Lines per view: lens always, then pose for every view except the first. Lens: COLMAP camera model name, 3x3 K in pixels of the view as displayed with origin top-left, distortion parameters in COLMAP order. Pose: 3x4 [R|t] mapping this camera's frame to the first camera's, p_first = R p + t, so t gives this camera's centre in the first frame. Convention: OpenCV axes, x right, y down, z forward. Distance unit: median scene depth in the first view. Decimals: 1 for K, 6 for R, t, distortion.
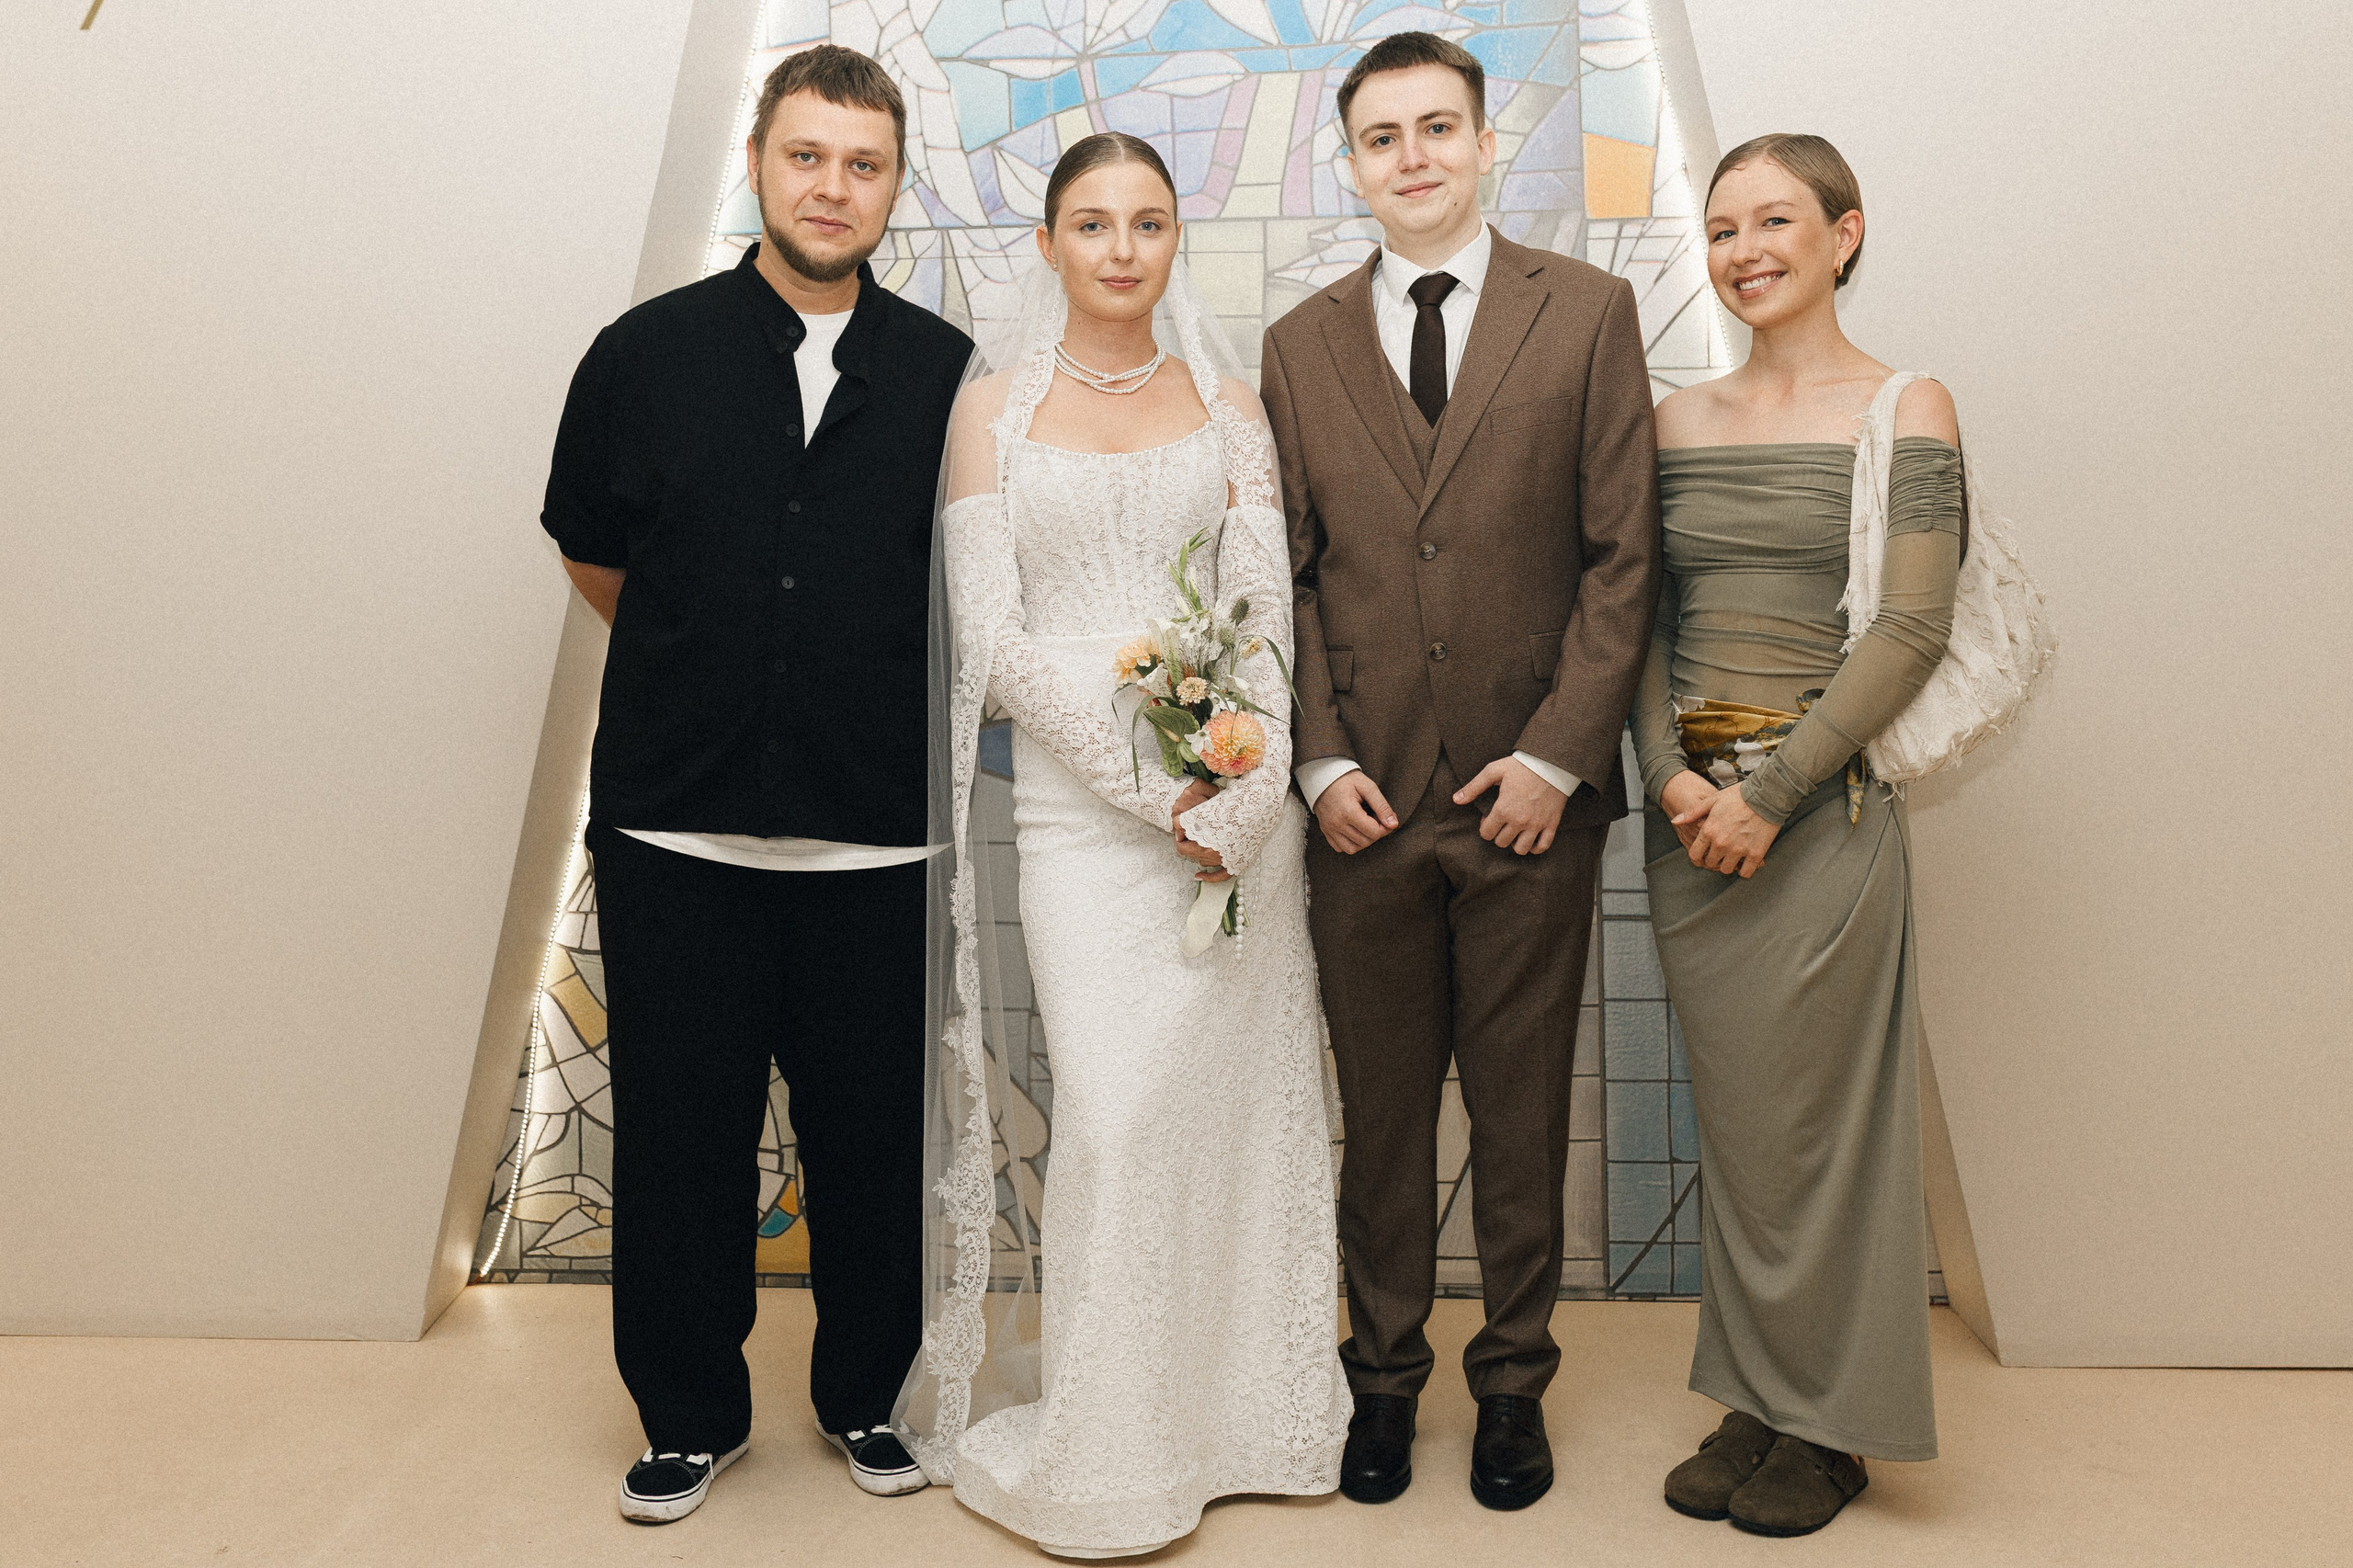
lens RADIAL K [[2379.9, 0, 1081.8], [0, 2379.9, 784.0], [0, 0, 1]] dist [-0.001219, 0.000000]
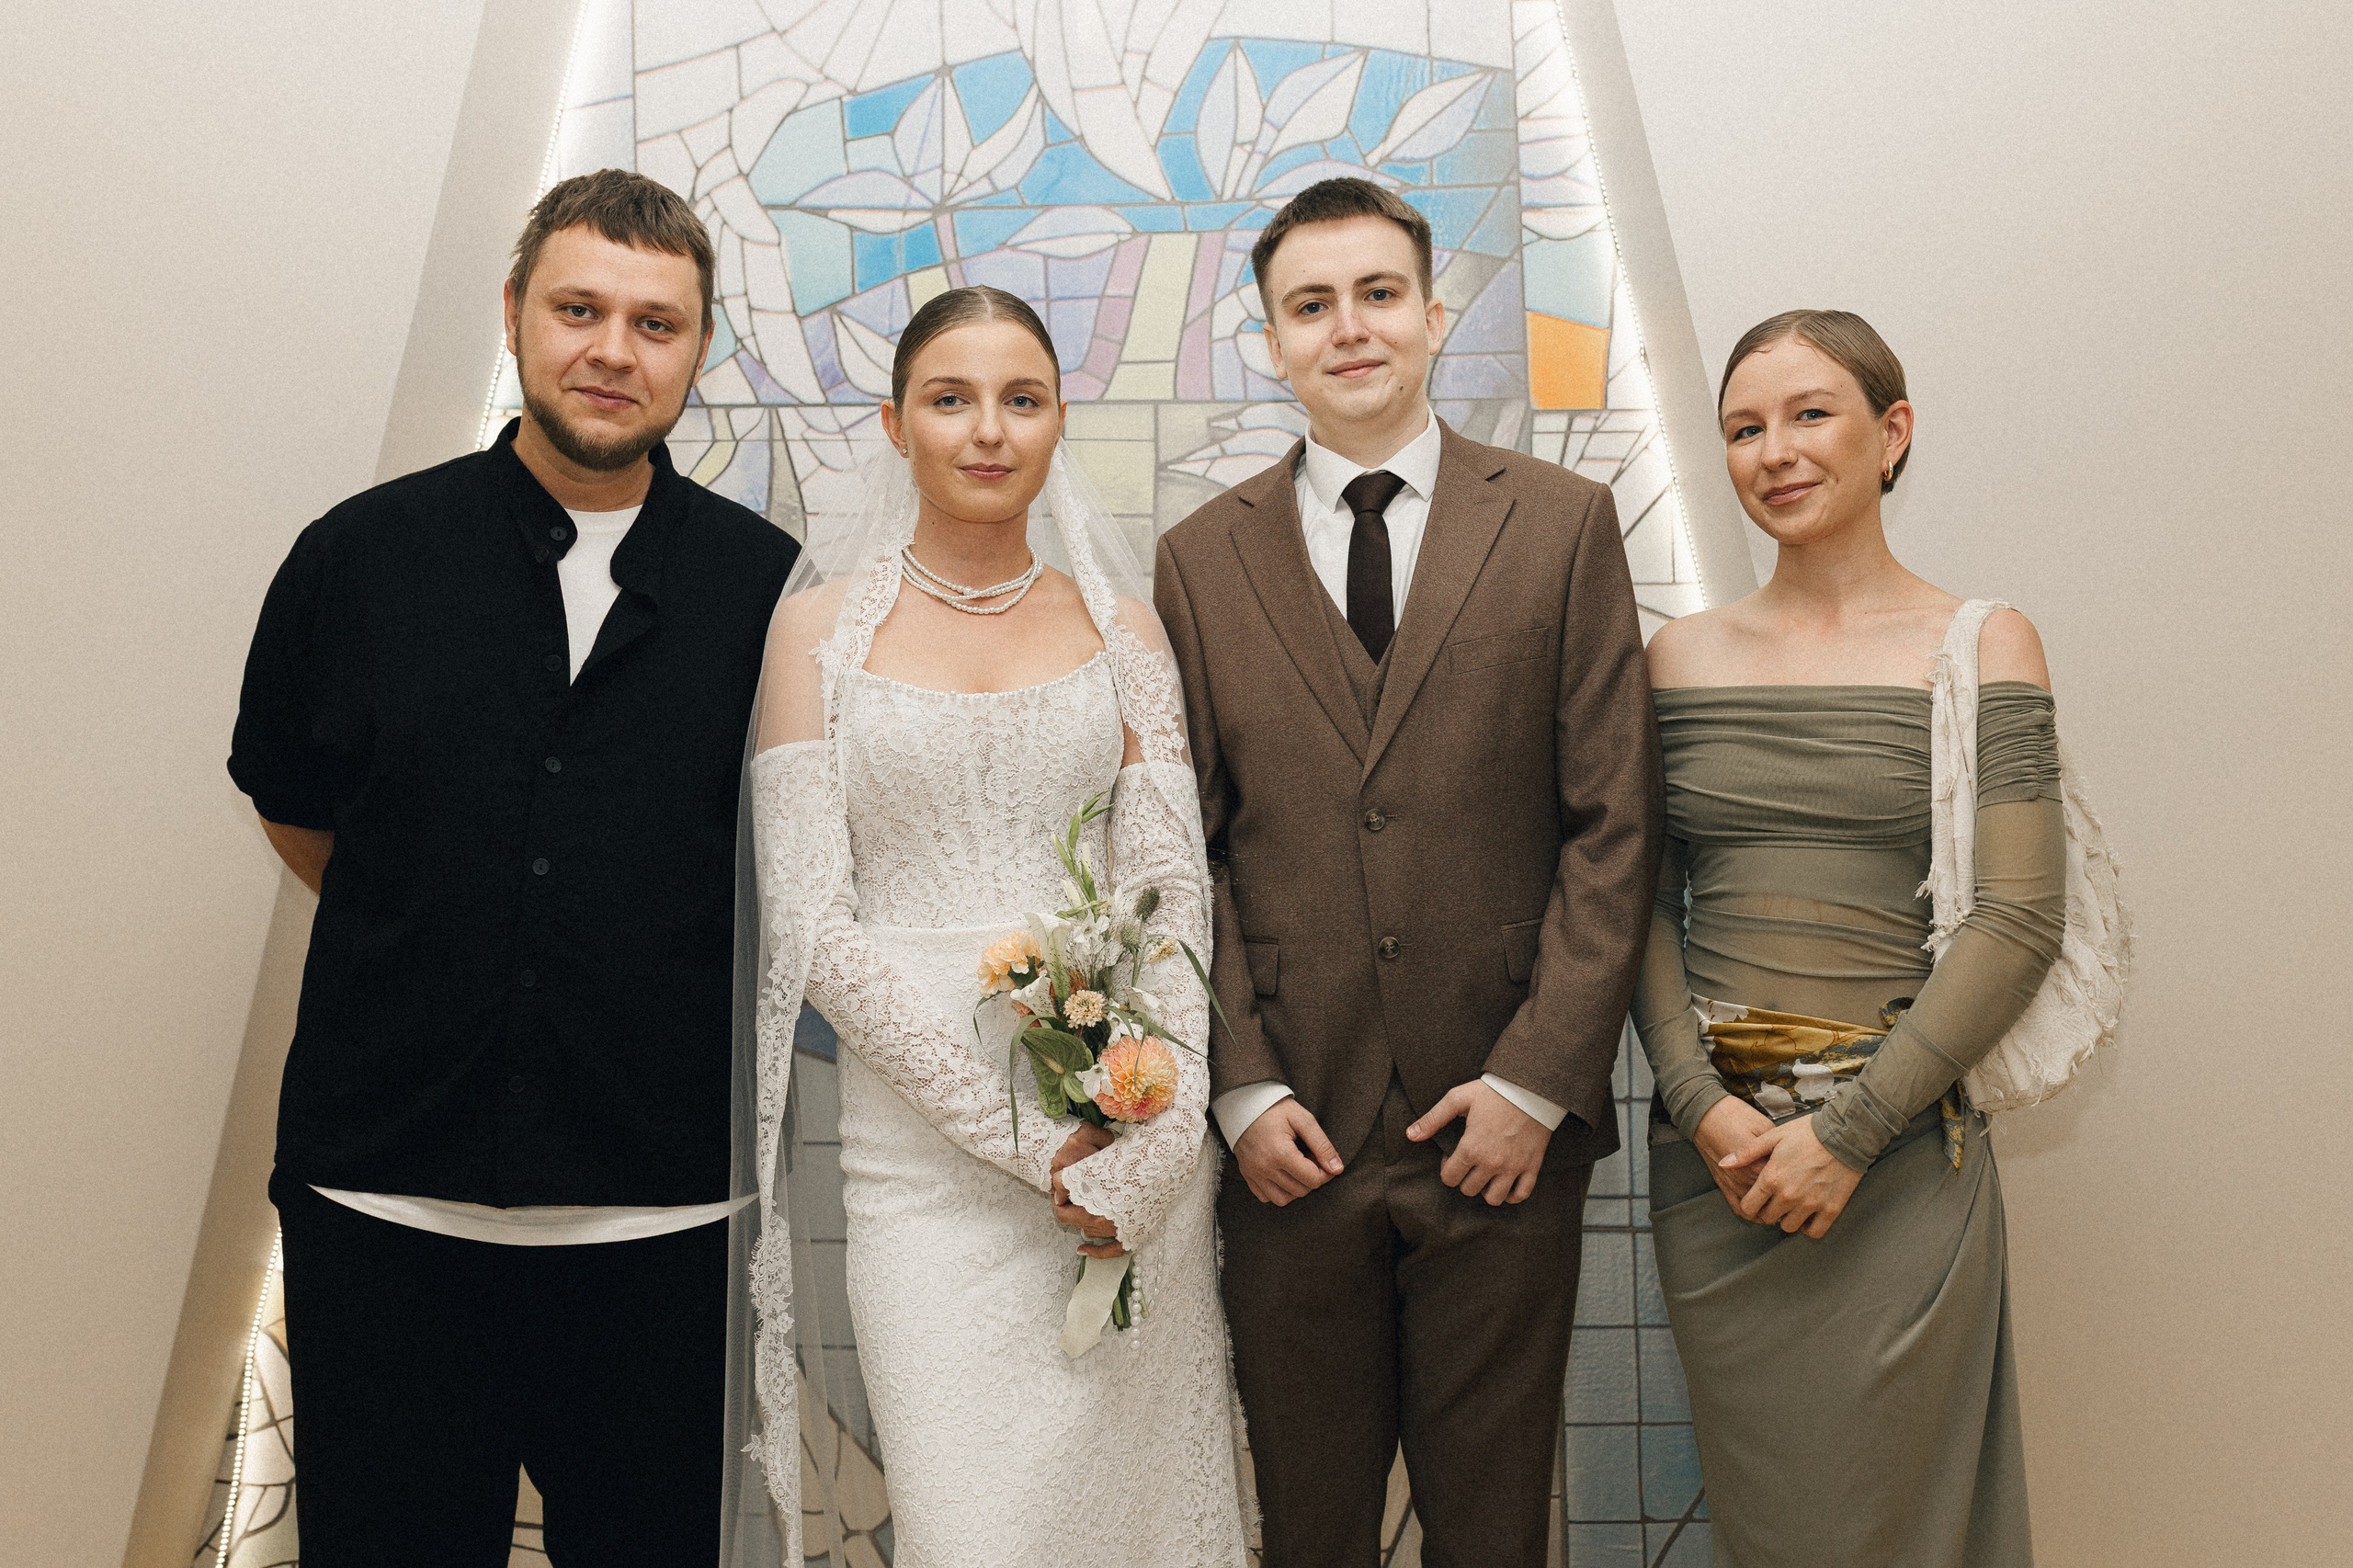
lens RADIAL K [[2379.9, 0, 1174.1], [0, 2379.9, 780.9], [0, 0, 1]] dist [-0.001219, 0.000000]
pose [[0.995232, 0.004842, 0.097419, 0.001704], [0.002739, 0.996985, -0.077540, -0.037857], [-0.097501, 0.077437, 0.992218, 0.171393]]
